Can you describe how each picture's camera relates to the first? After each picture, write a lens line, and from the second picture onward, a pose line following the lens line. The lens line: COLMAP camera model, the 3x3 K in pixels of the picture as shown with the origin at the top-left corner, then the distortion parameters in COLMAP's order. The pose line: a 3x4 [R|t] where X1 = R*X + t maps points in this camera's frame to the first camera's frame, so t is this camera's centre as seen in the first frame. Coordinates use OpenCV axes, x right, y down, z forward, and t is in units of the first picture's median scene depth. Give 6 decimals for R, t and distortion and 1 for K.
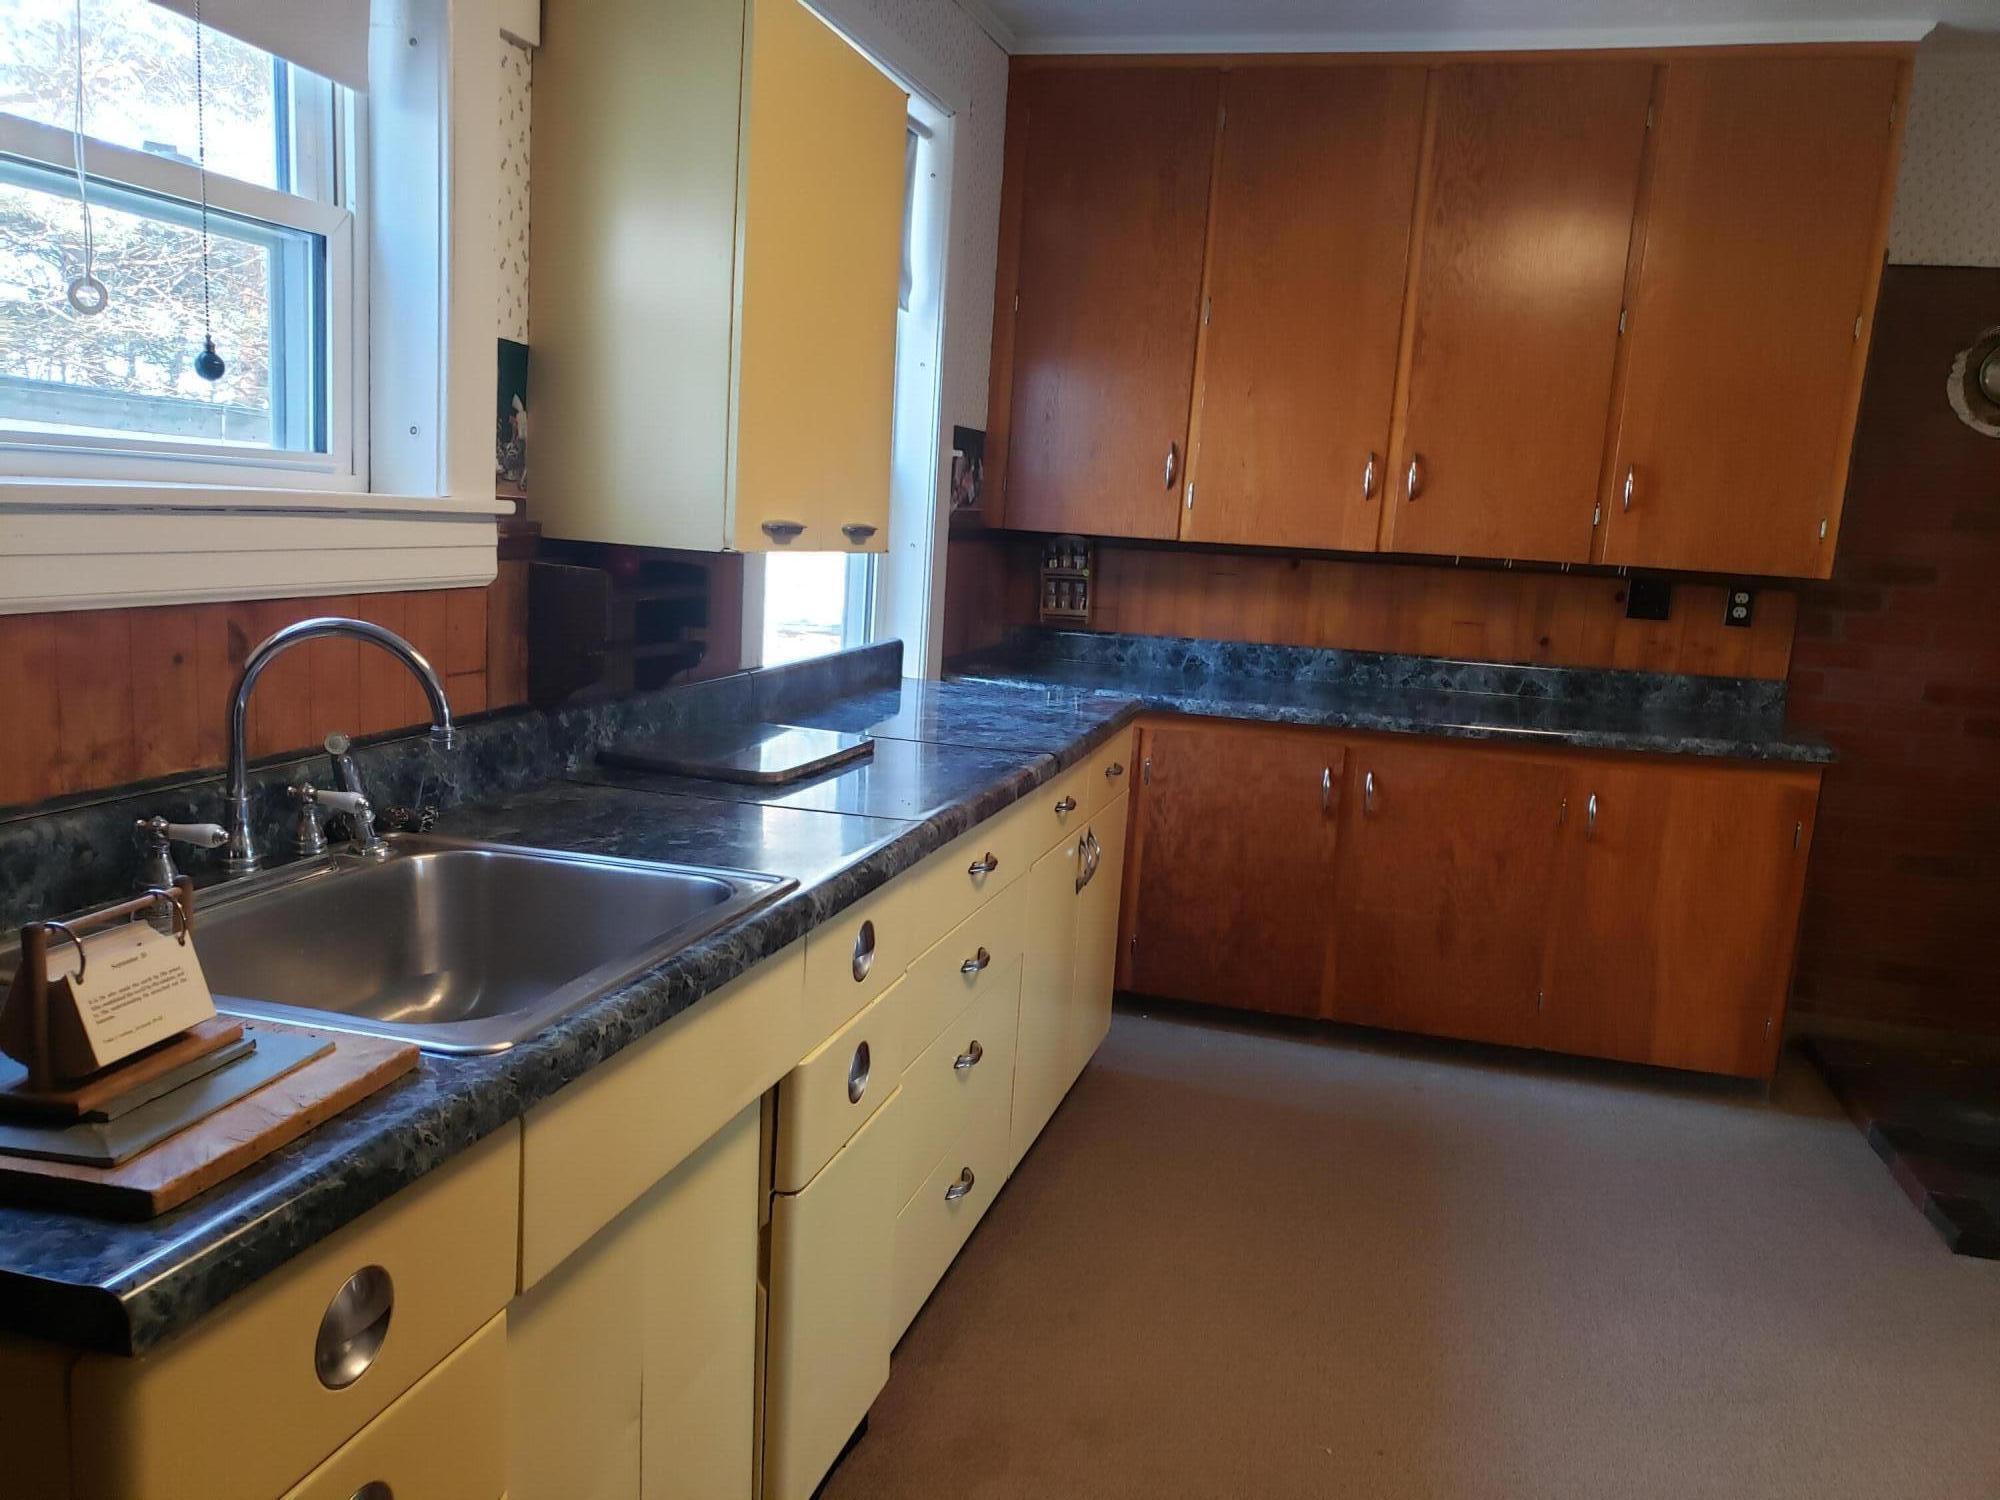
lens RADIAL K [[1543.4, 0, 1005.6], [0, 1543.4, 759.8], [0, 0, 1]] dist [0.067439, -0.078853]
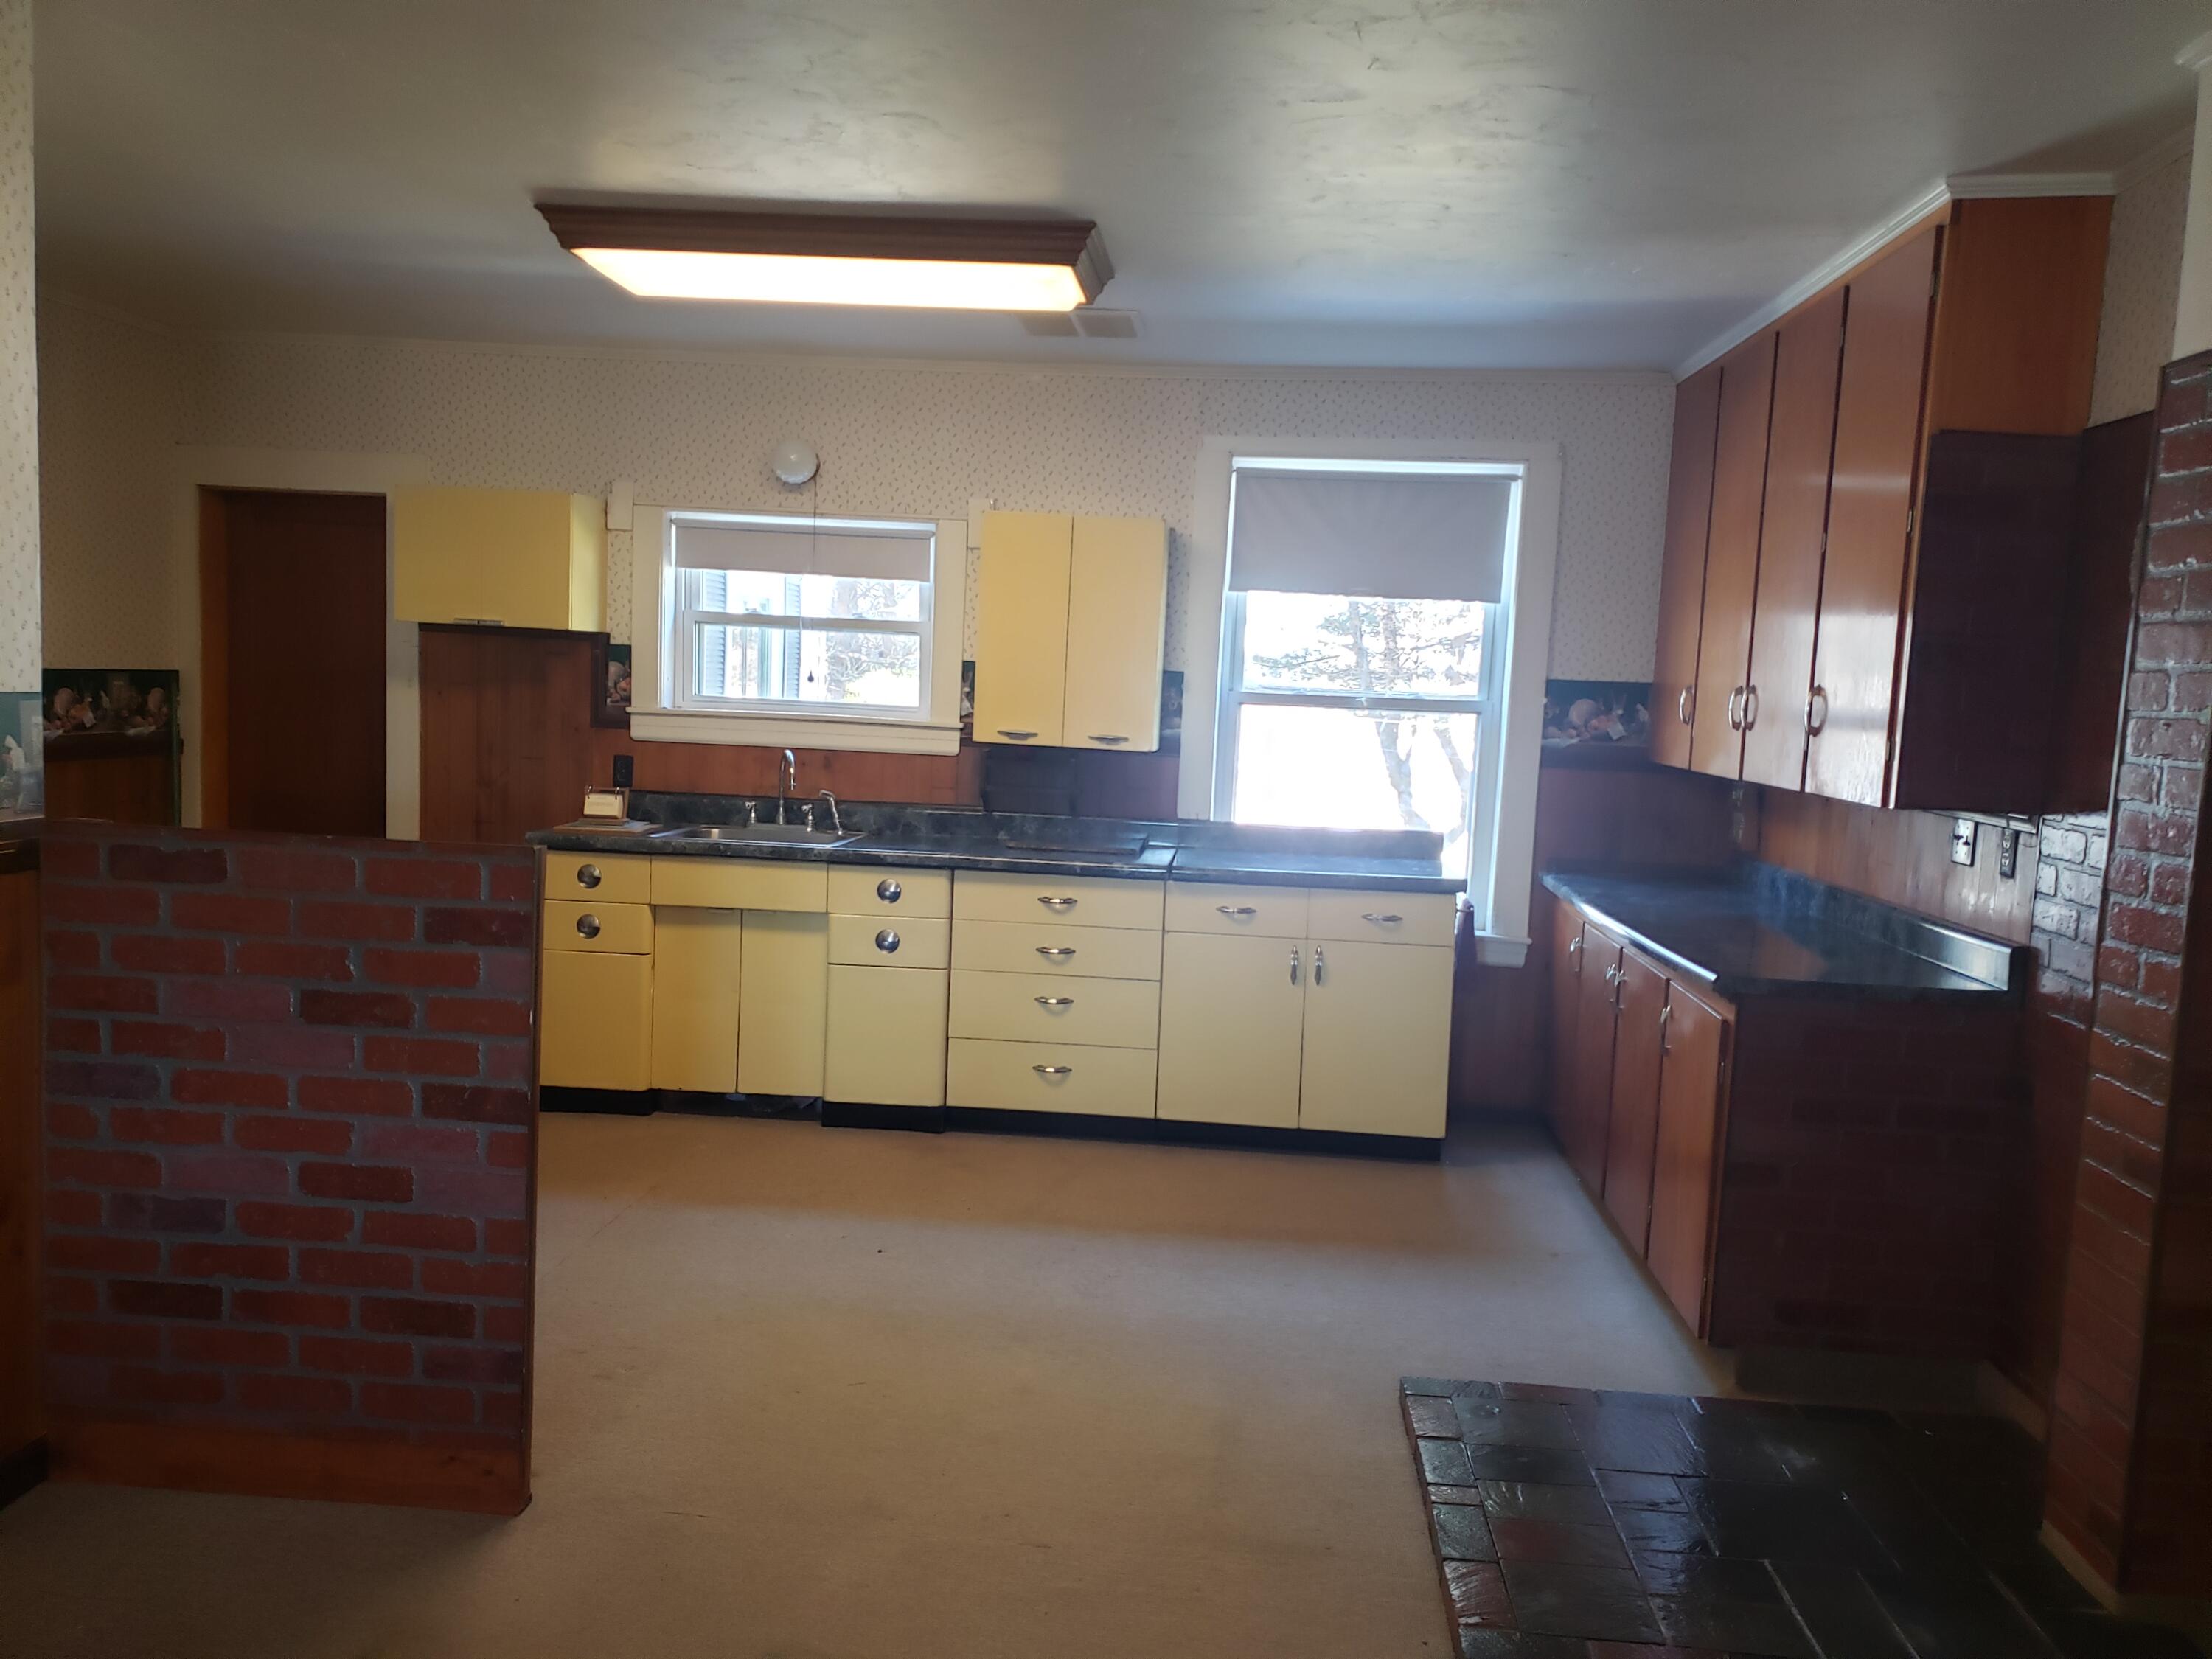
lens RADIAL K [[1707.0, 0, 1121.2], [0, 1707.0, 838.1], [0, 0, 1]] dist [0.067439, -0.078853]
pose [[0.192739, 0.045193, -0.980209, 2.440938], [-0.192092, 0.981348, 0.007474, -0.051138], [0.962264, 0.186850, 0.197825, 0.721673]]
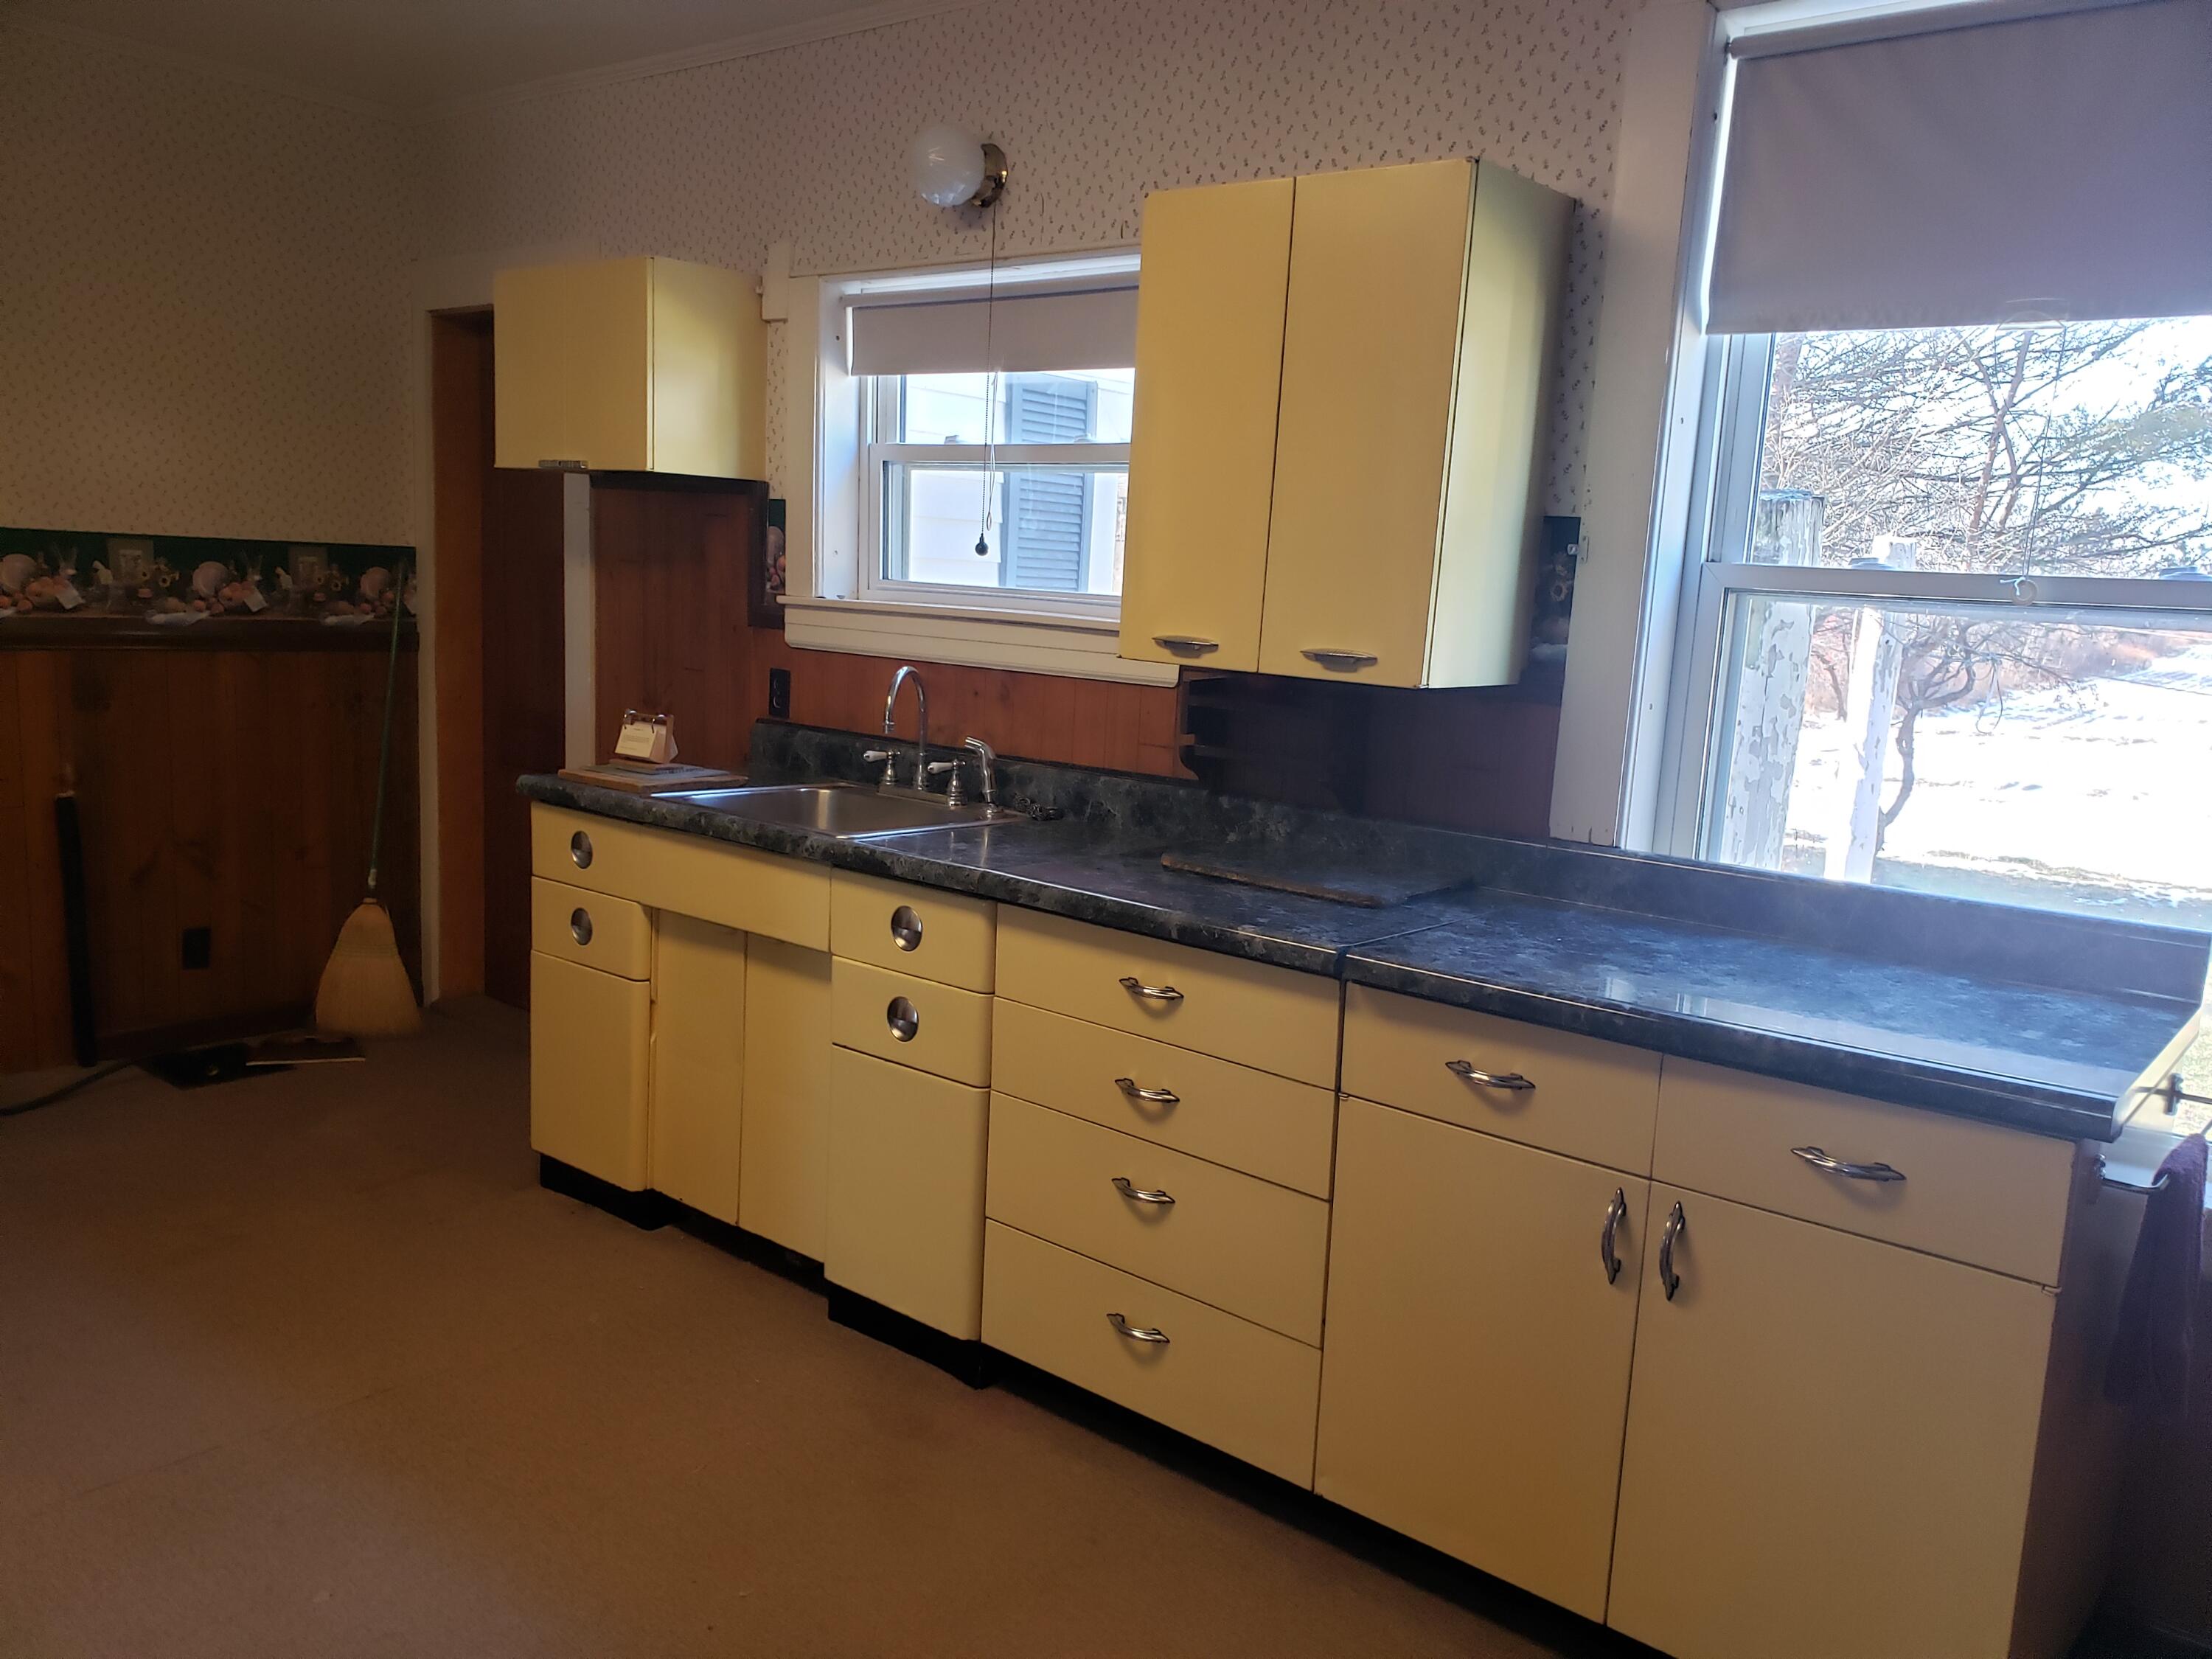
lens RADIAL K [[1707.0, 0, 1128.6], [0, 1707.0, 844.3], [0, 0, 1]] dist [0.067439, -0.078853]
pose [[-0.418926, 0.066704, -0.905567, 1.064294], [-0.221005, 0.959817, 0.172939, -0.228215], [0.880714, 0.272583, -0.387351, 1.569531]]
